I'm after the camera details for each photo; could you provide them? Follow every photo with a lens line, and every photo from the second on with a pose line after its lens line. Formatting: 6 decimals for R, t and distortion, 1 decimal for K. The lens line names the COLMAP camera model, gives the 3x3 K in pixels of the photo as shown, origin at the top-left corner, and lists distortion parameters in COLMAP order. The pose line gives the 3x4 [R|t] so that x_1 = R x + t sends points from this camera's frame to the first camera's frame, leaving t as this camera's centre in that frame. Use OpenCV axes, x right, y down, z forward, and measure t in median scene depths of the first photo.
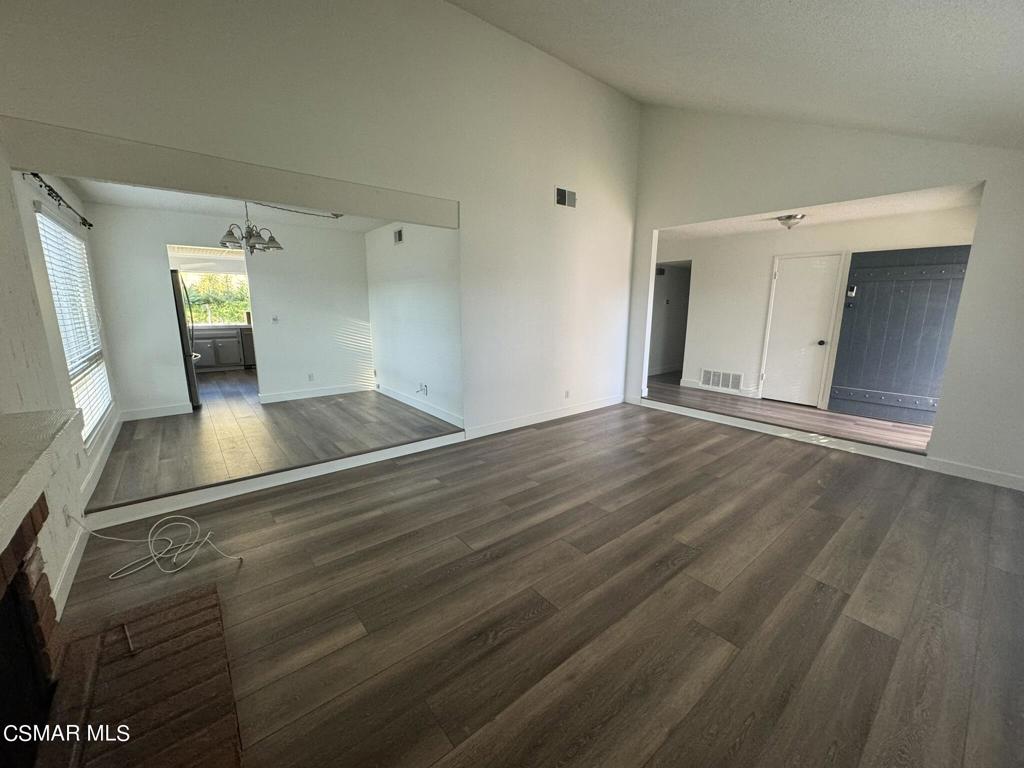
lens RADIAL K [[405.6, 0, 507.4], [0, 405.6, 384.9], [0, 0, 1]] dist [-0.004259, 0.000565]
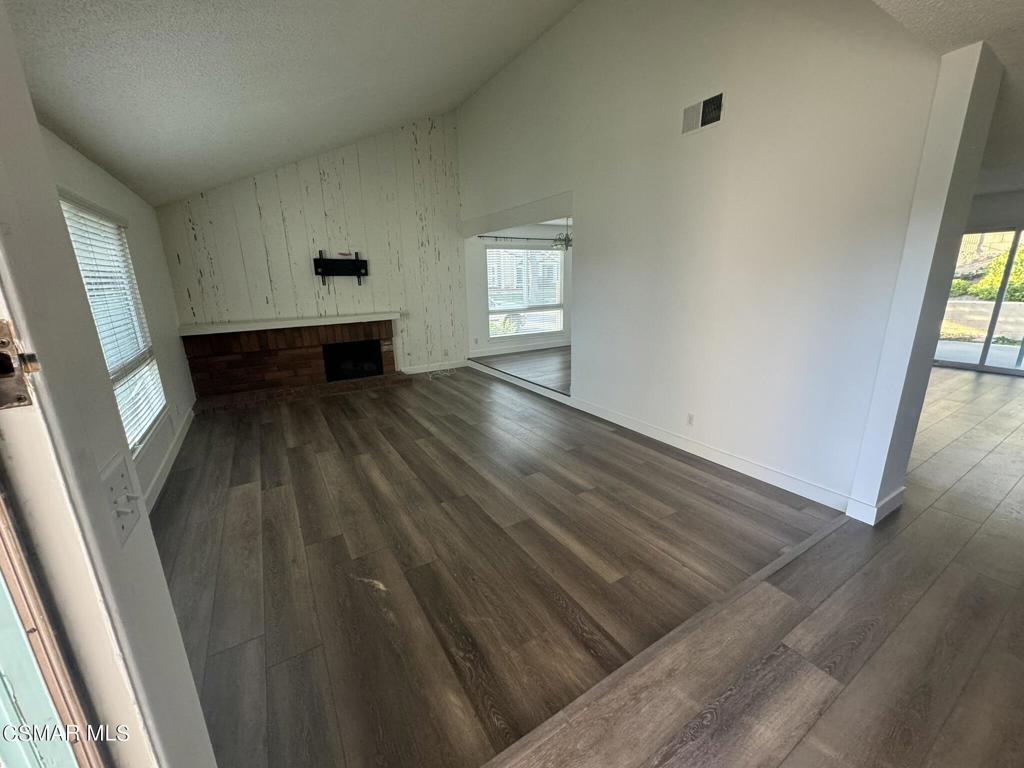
lens RADIAL K [[405.6, 0, 509.8], [0, 405.6, 382.6], [0, 0, 1]] dist [-0.004259, 0.000565]
pose [[-0.130786, 0.247158, -0.960108, 1.553970], [-0.174377, 0.947594, 0.267690, -0.308326], [0.975955, 0.202431, -0.080833, 1.456406]]
